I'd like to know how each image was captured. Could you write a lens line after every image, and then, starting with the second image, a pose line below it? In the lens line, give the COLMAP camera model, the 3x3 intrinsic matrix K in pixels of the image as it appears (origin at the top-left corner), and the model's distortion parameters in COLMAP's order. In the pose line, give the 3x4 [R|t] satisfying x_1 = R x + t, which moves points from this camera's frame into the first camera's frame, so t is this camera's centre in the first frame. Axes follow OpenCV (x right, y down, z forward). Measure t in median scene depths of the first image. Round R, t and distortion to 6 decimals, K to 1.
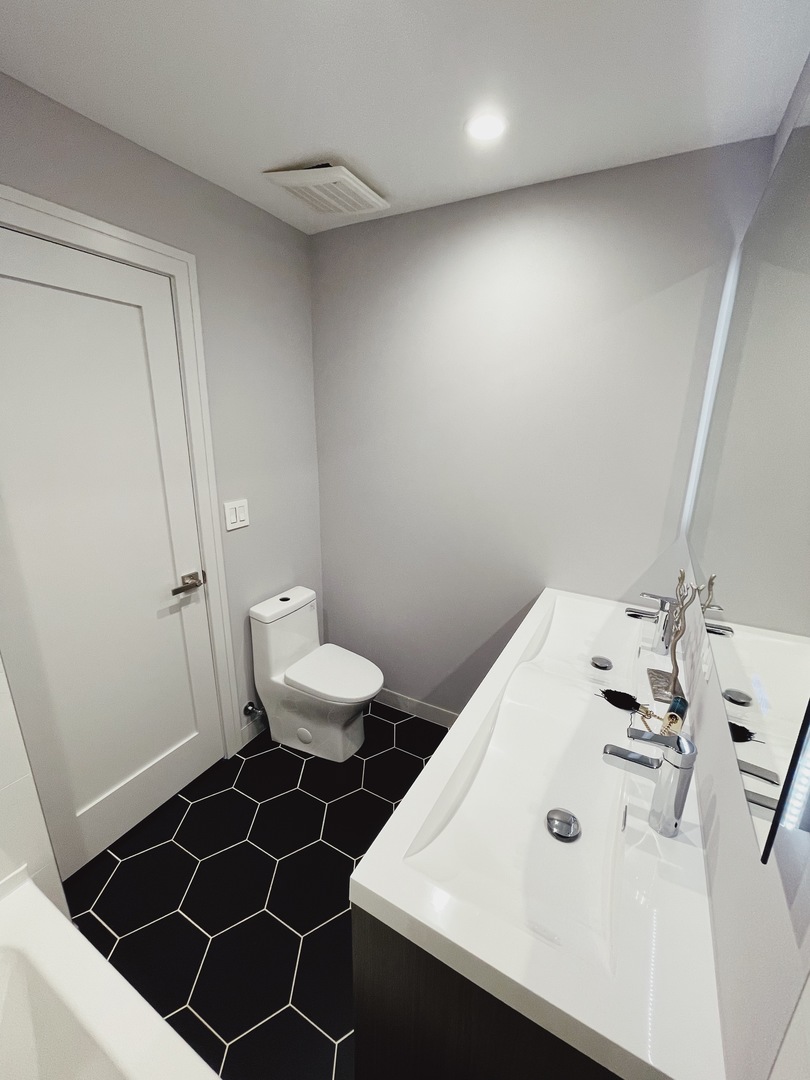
lens RADIAL K [[437.5, 0, 404.9], [0, 437.5, 534.8], [0, 0, 1]] dist [0.000416, -0.000974]
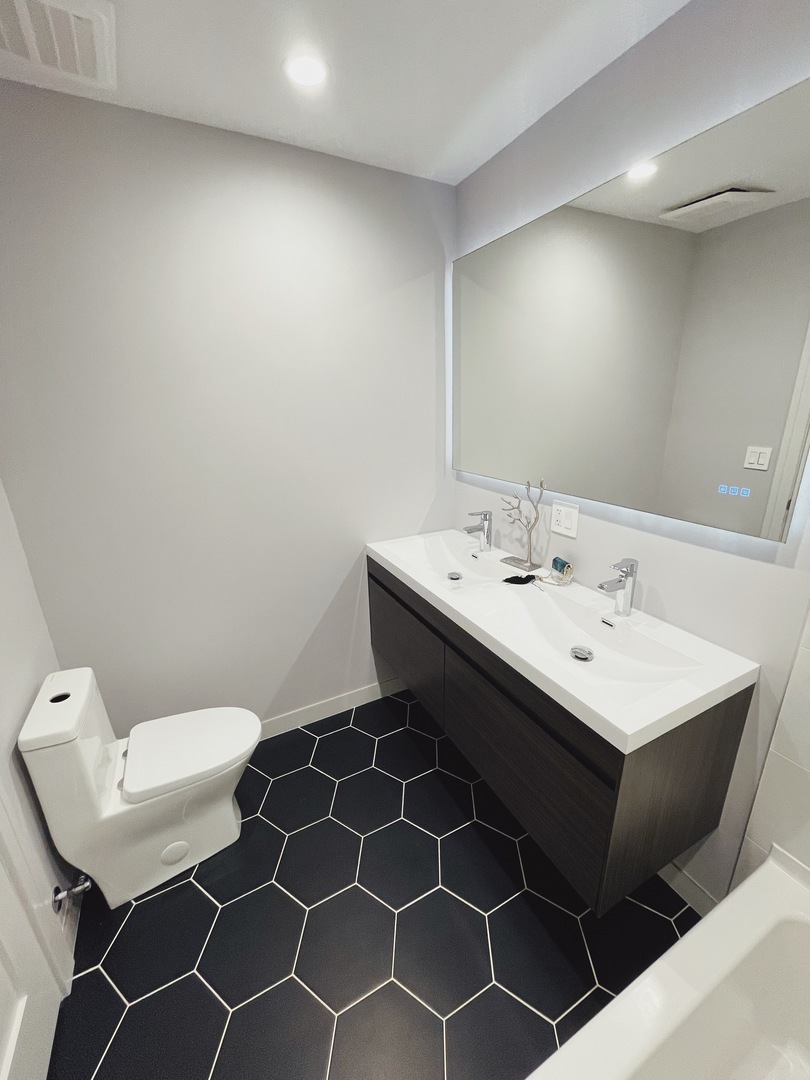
lens RADIAL K [[437.5, 0, 402.0], [0, 437.5, 539.5], [0, 0, 1]] dist [0.000416, -0.000974]
pose [[0.561937, -0.278884, 0.778749, -0.462813], [0.258718, 0.953474, 0.154768, -0.037658], [-0.785679, 0.114506, 0.607945, 0.249805]]
